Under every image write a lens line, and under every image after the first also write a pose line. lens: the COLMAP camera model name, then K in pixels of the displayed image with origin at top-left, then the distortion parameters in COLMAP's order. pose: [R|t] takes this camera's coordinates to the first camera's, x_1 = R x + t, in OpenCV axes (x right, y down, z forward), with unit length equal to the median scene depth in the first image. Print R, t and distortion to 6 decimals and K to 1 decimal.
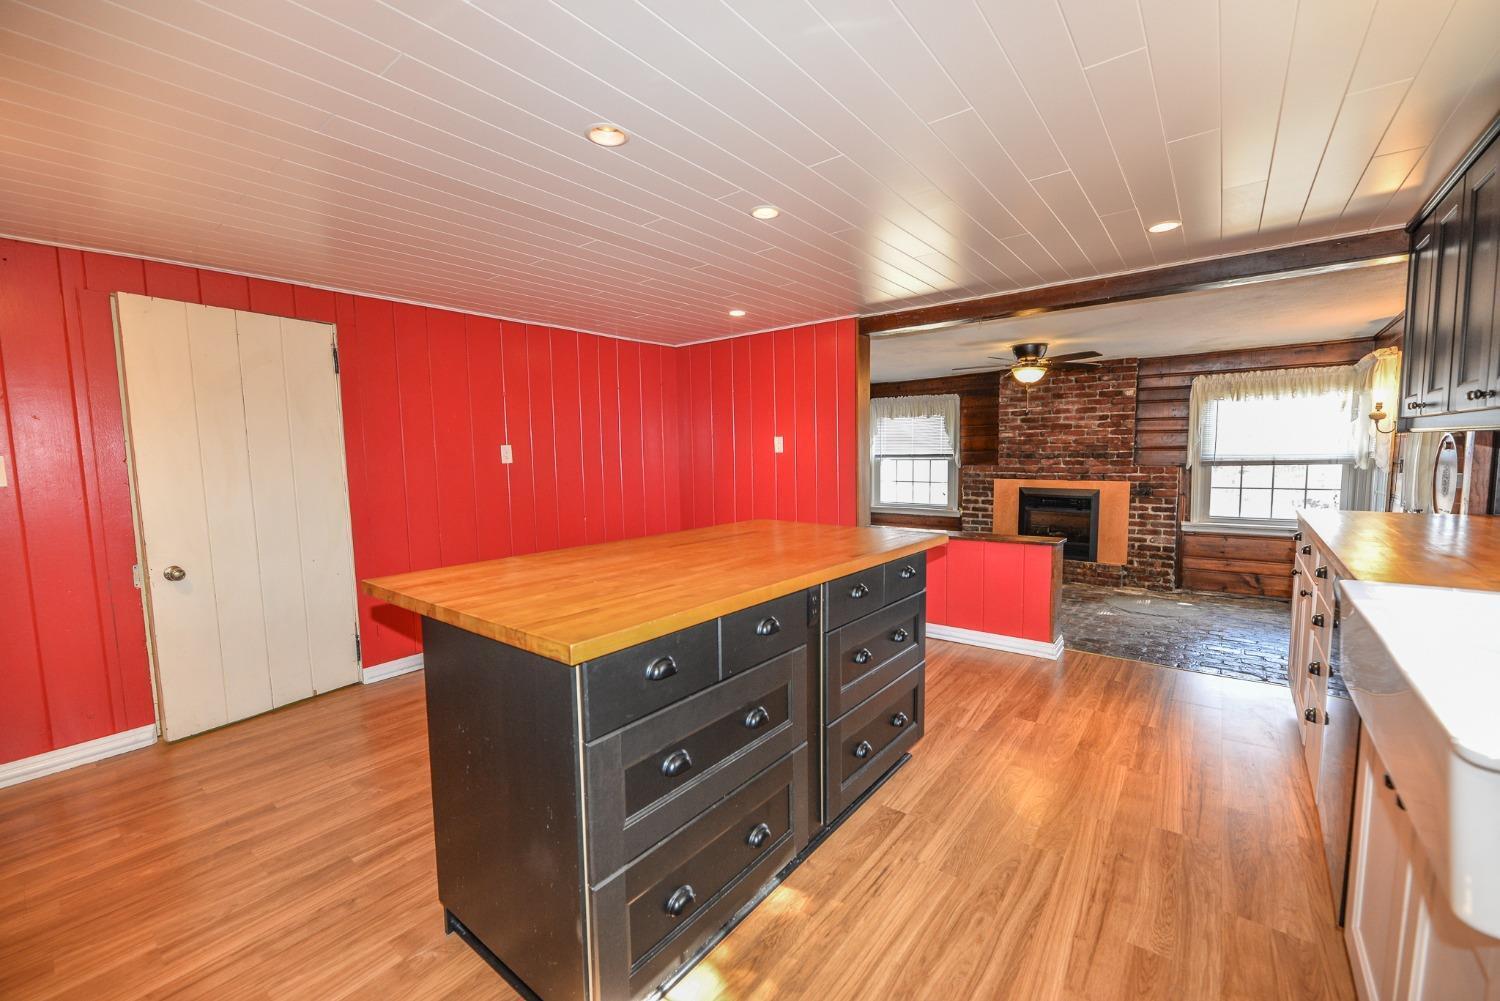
lens RADIAL K [[608.1, 0, 750.0], [0, 608.1, 500.5], [0, 0, 1]] dist [-0.000322, -0.000065]
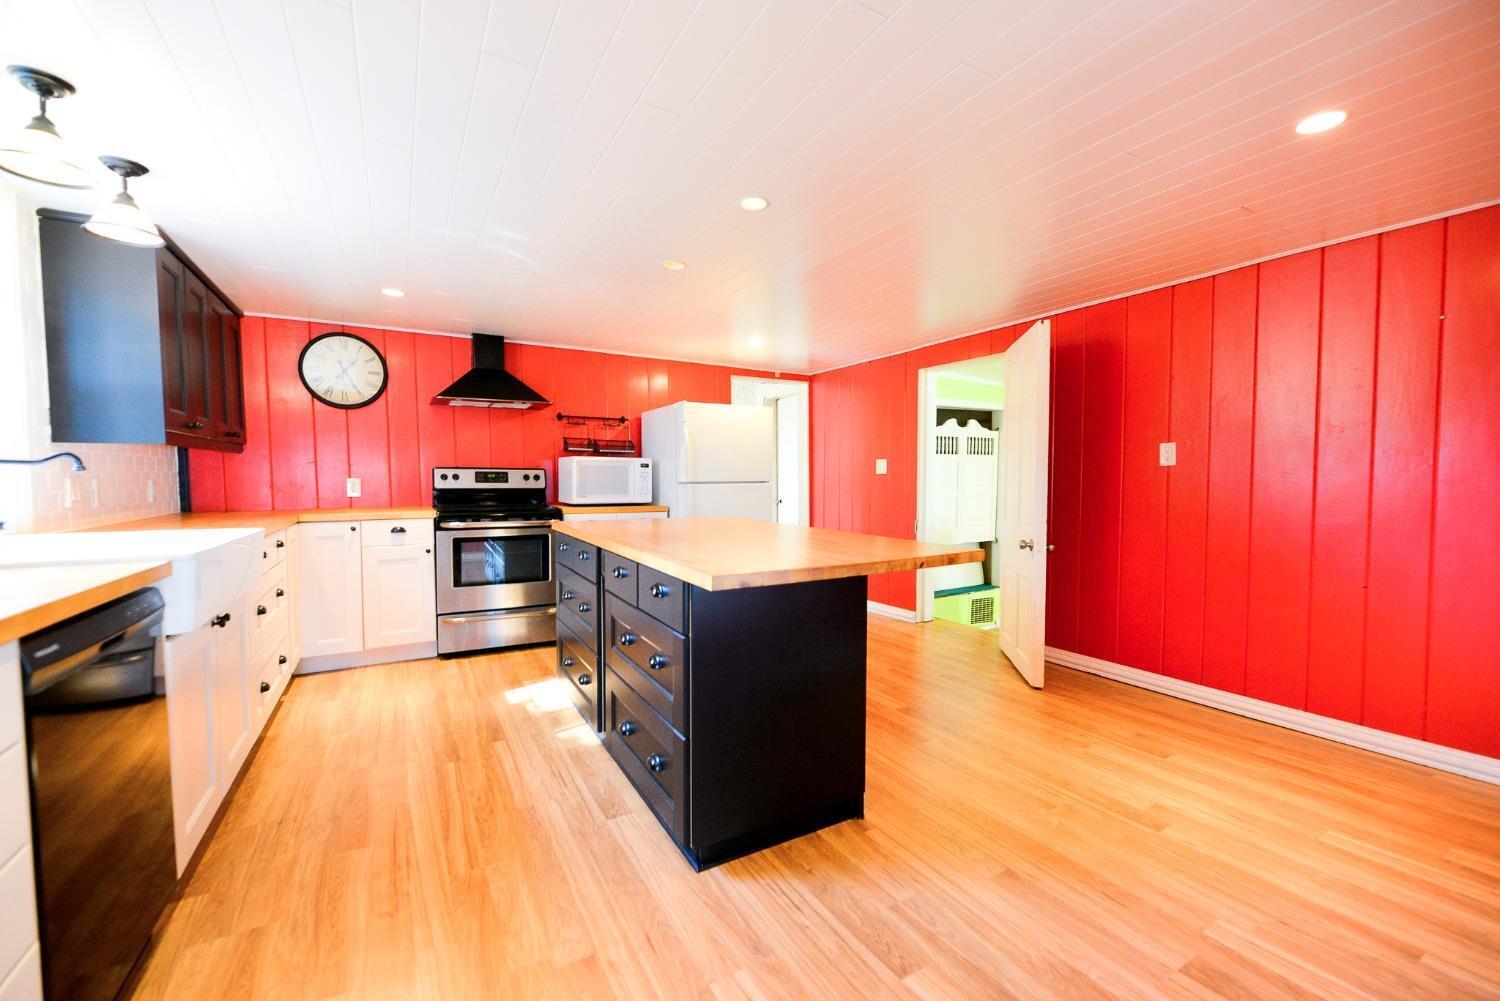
lens RADIAL K [[608.1, 0, 750.0], [0, 608.1, 500.5], [0, 0, 1]] dist [-0.000322, -0.000065]
pose [[-0.373918, 0.053827, -0.925898, 1.271196], [-0.071539, 0.993666, 0.086657, -0.109173], [0.924698, 0.098640, -0.367699, 1.852245]]
